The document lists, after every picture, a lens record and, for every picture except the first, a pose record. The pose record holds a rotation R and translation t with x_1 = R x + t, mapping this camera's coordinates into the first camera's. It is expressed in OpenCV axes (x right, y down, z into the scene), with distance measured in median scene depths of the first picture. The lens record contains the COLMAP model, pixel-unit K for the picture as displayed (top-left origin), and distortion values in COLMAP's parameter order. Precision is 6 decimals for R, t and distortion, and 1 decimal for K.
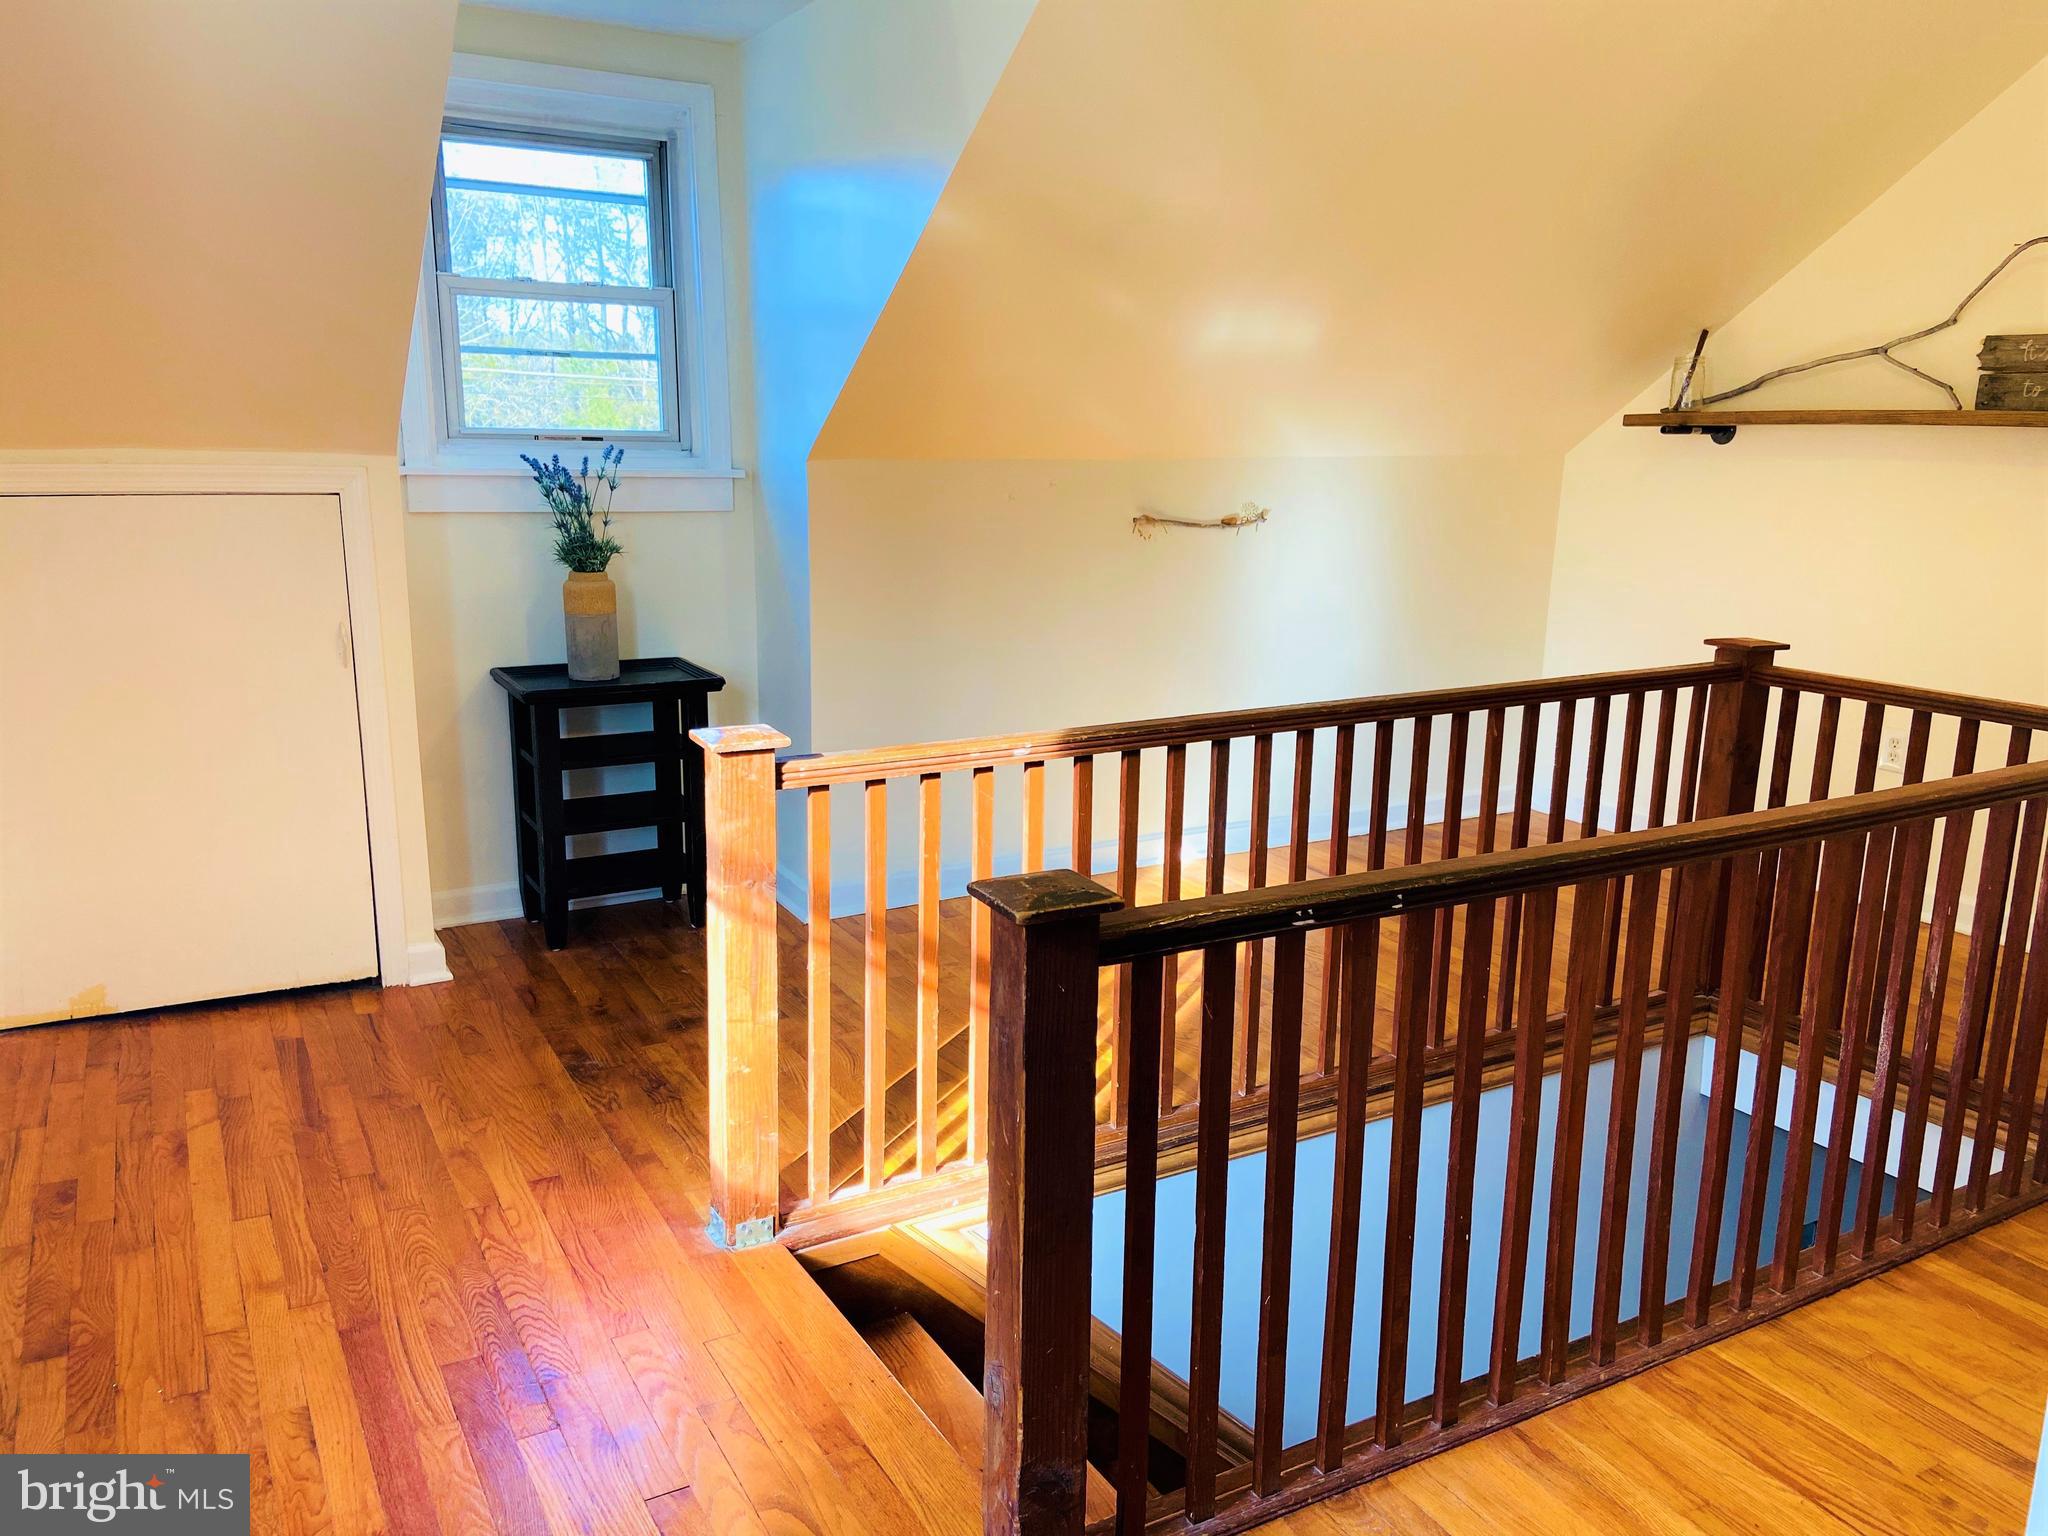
lens RADIAL K [[1537.4, 0, 1019.6], [0, 1537.4, 758.3], [0, 0, 1]] dist [0.121935, -0.152559]
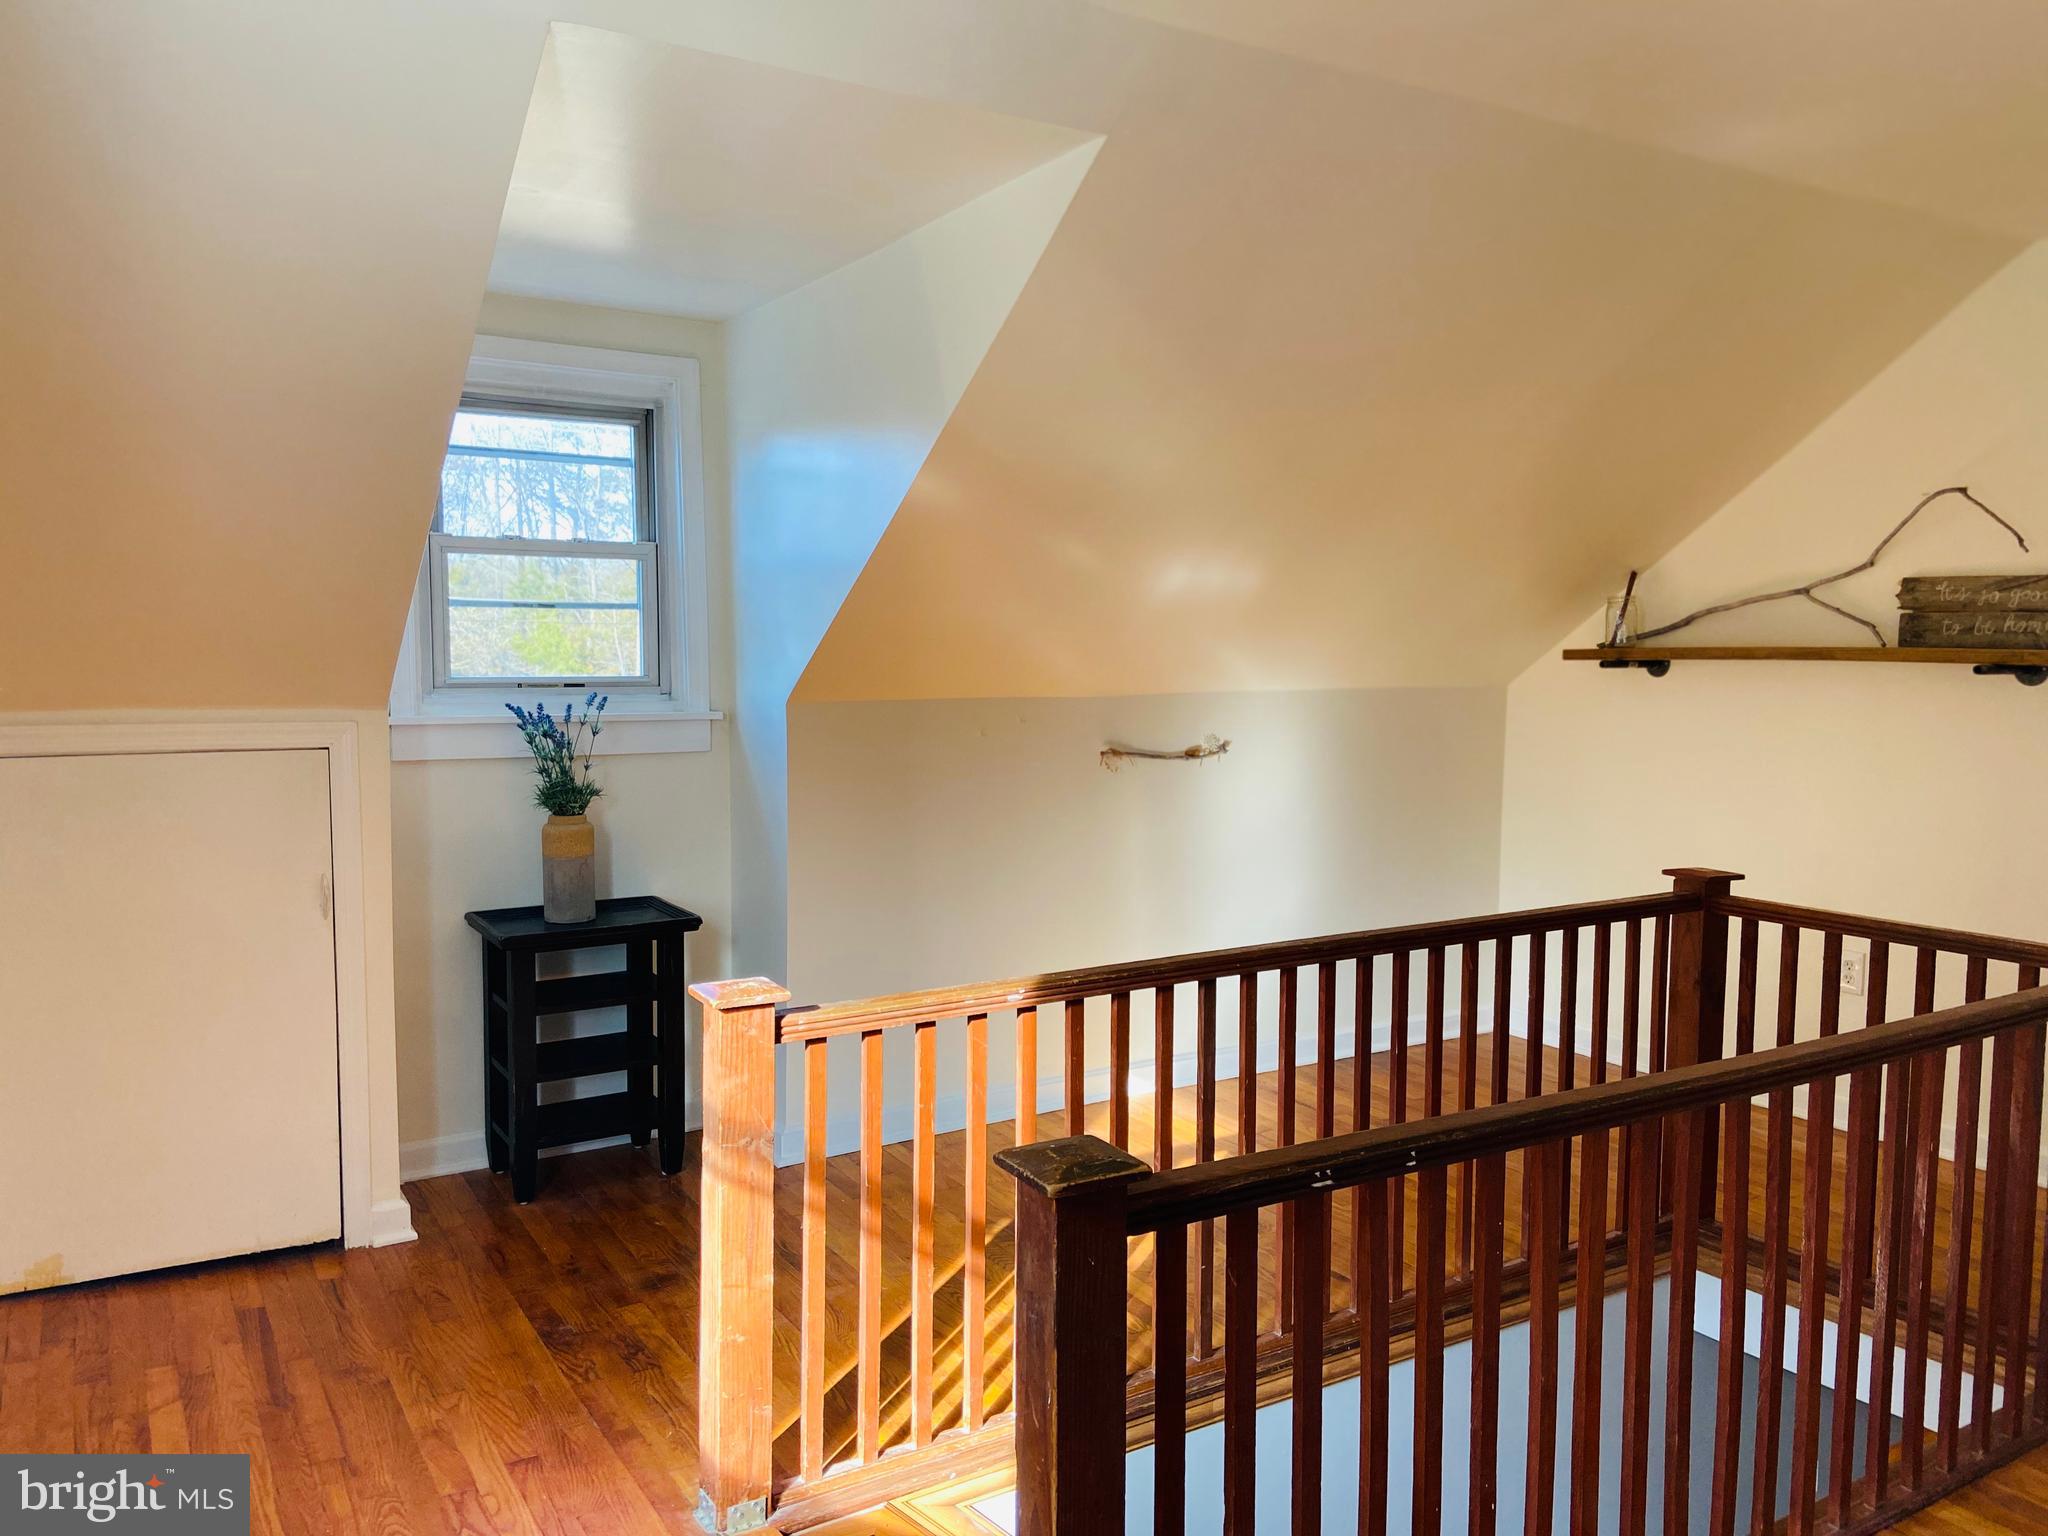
lens RADIAL K [[1537.4, 0, 1009.2], [0, 1537.4, 761.8], [0, 0, 1]] dist [0.121935, -0.152559]
pose [[0.999438, -0.012883, 0.030948, -0.023905], [0.016892, 0.990973, -0.132996, -0.017278], [-0.028955, 0.133444, 0.990633, -0.016757]]
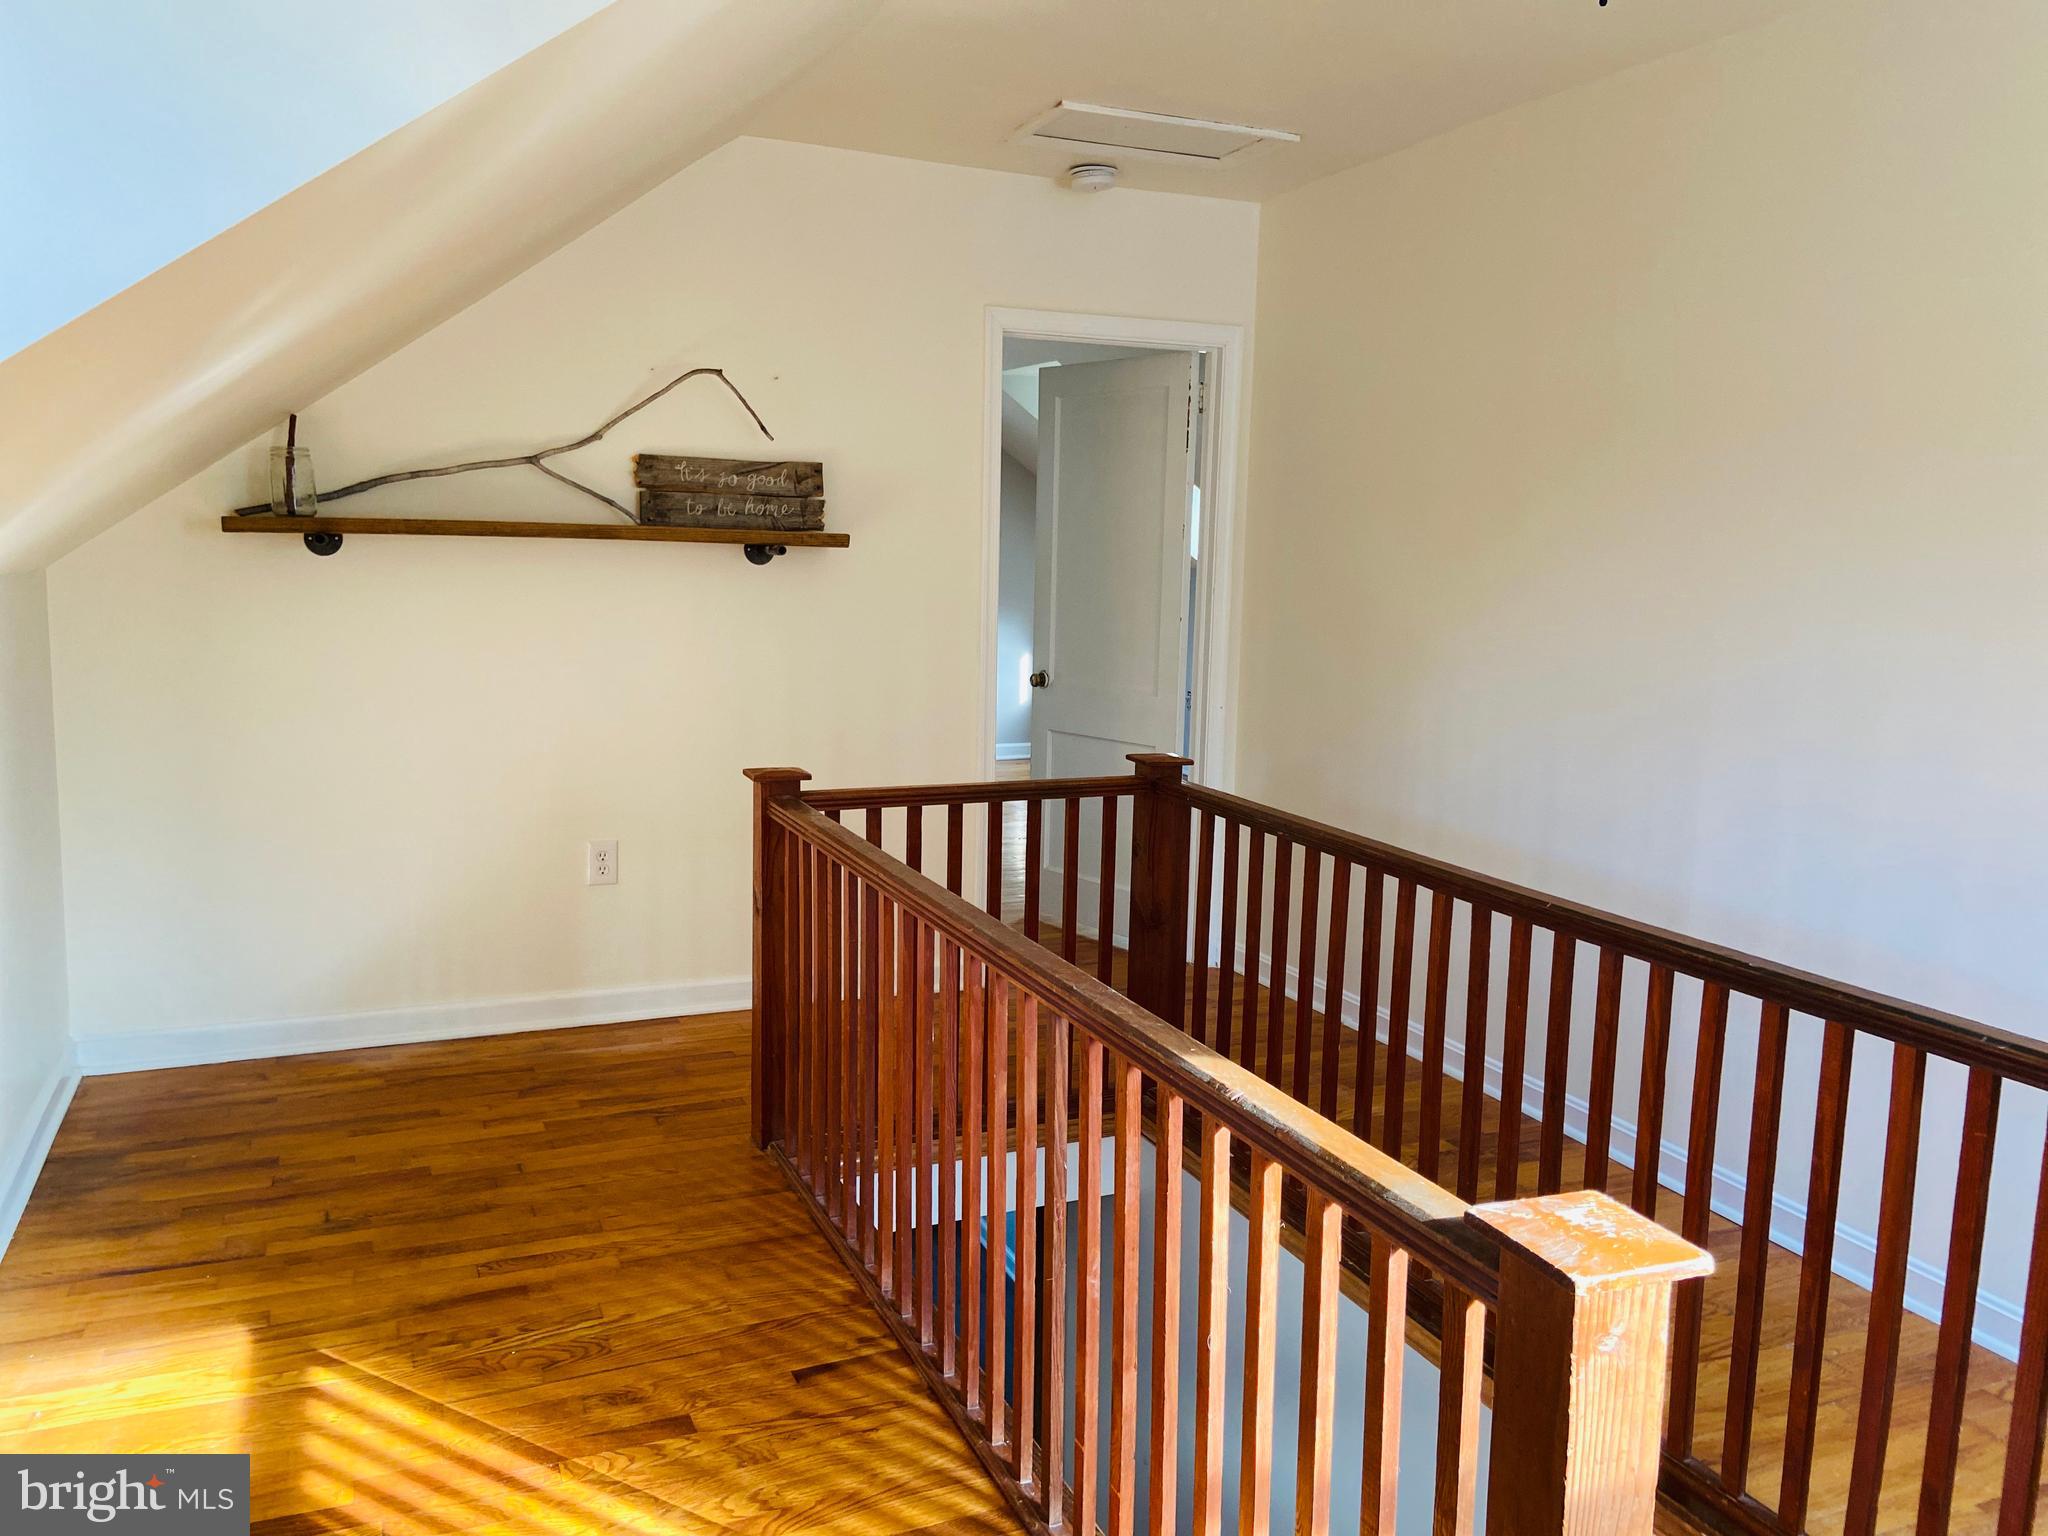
lens RADIAL K [[1537.4, 0, 1027.6], [0, 1537.4, 788.8], [0, 0, 1]] dist [0.121935, -0.152559]
pose [[0.093485, -0.166446, 0.981609, -0.462408], [0.189254, 0.970921, 0.146610, -0.178176], [-0.977468, 0.172068, 0.122267, 0.757074]]
